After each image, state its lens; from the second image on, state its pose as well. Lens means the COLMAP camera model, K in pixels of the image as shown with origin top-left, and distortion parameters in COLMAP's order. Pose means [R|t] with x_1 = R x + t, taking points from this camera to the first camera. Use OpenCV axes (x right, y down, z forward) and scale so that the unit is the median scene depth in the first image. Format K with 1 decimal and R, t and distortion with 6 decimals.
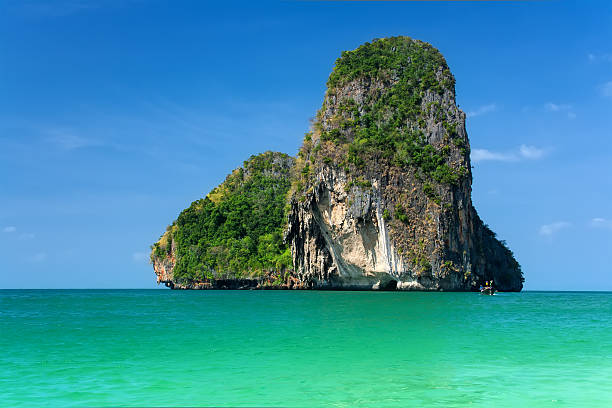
lens RADIAL K [[841.5, 0, 306.0], [0, 841.5, 204.0], [0, 0, 1]] dist [0.085996, -0.001540]
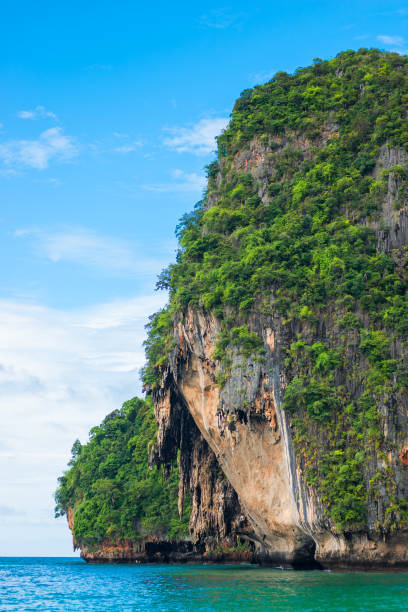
lens RADIAL K [[1356.9, 0, 204.0], [0, 1356.9, 306.0], [0, 0, 1]] dist [-0.036163, -0.250861]
pose [[0.972266, -0.043480, -0.229801, 0.216924], [0.024307, 0.996032, -0.085617, 0.021742], [0.232612, 0.077657, 0.969464, 0.228374]]
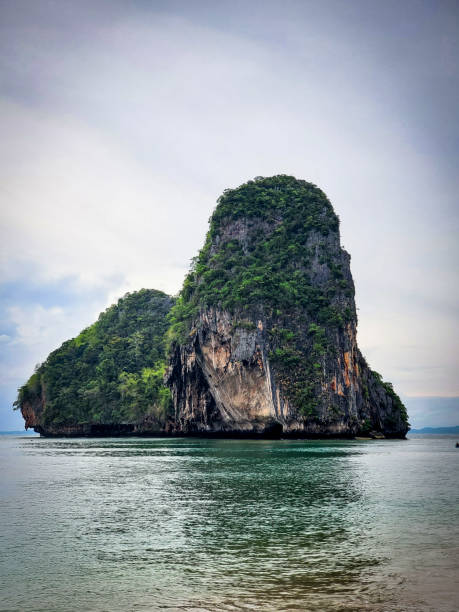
lens RADIAL K [[906.5, 0, 229.5], [0, 906.5, 306.0], [0, 0, 1]] dist [-0.014413, 0.013937]
pose [[0.998268, 0.002854, 0.058762, -0.014982], [-0.000543, 0.999227, -0.039308, -0.005239], [-0.058829, 0.039208, 0.997498, -0.049261]]
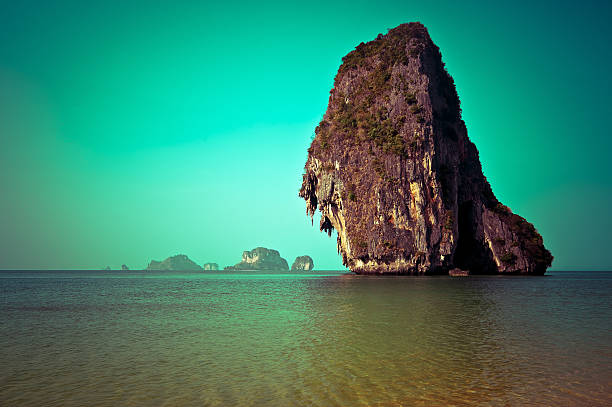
lens RADIAL K [[471.2, 0, 306.1], [0, 471.2, 214.8], [0, 0, 1]] dist [0.001843, 0.000195]
pose [[0.839629, -0.066406, -0.539086, 0.336566], [0.057211, 0.997790, -0.033804, 0.049164], [0.540140, -0.002459, 0.841572, 0.491504]]
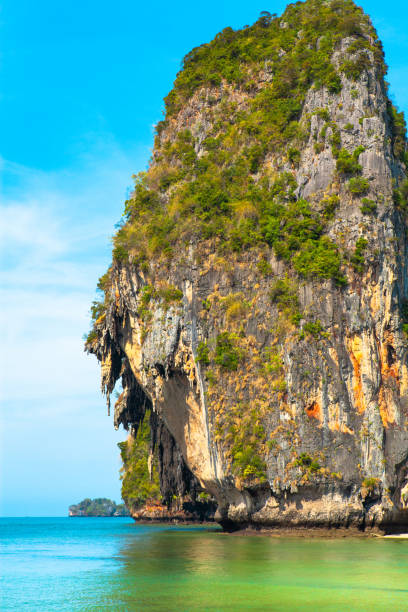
lens RADIAL K [[1134.3, 0, 204.0], [0, 1134.3, 306.0], [0, 0, 1]] dist [0.196978, -0.036053]
pose [[0.936161, -0.065319, -0.345449, 0.298593], [0.036942, 0.995426, -0.088107, 0.039018], [0.349624, 0.069721, 0.934292, 0.395104]]
